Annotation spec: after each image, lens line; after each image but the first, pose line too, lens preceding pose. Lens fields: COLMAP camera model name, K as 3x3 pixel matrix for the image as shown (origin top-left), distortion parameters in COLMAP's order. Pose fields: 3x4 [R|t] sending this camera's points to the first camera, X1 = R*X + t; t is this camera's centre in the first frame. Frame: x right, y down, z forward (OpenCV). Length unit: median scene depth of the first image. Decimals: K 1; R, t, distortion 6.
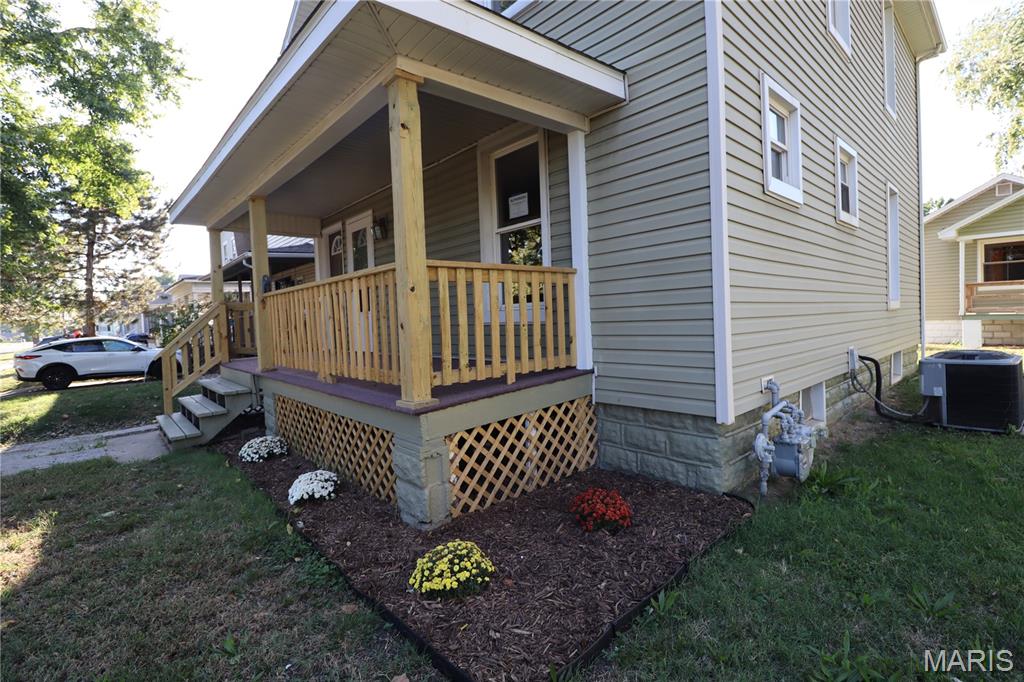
lens RADIAL K [[474.8, 0, 514.1], [0, 474.8, 342.1], [0, 0, 1]] dist [-0.004981, -0.009045]
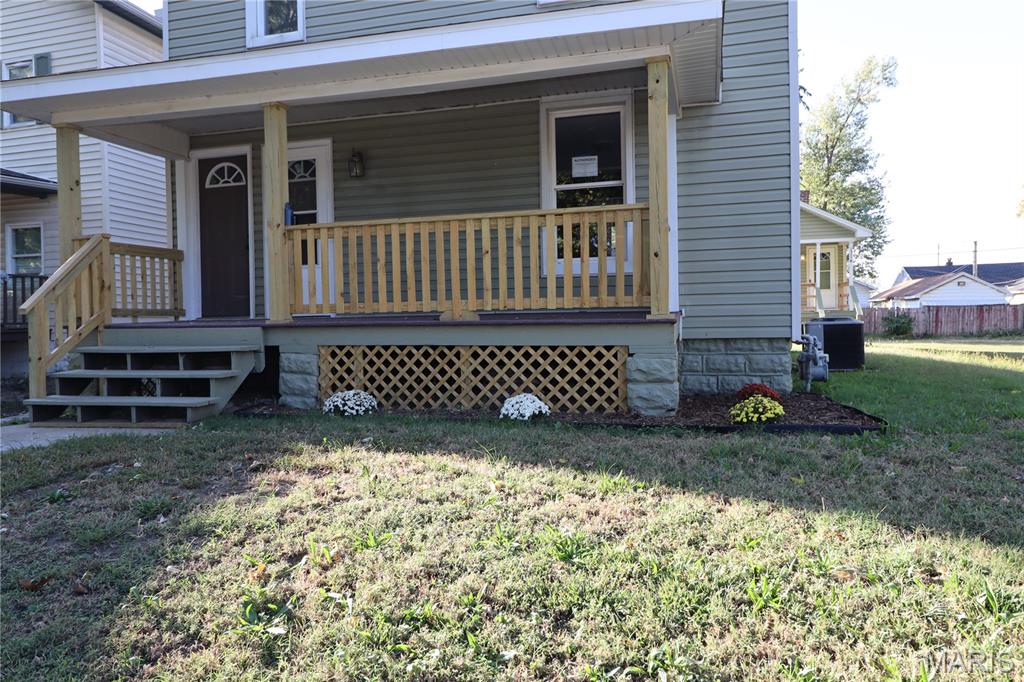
lens RADIAL K [[678.7, 0, 510.5], [0, 678.7, 339.3], [0, 0, 1]] dist [0.008264, 0.000094]
pose [[0.846574, 0.009047, 0.532194, -1.143432], [0.010713, 0.999363, -0.034030, 0.186211], [-0.532163, 0.034510, 0.845938, -0.236493]]
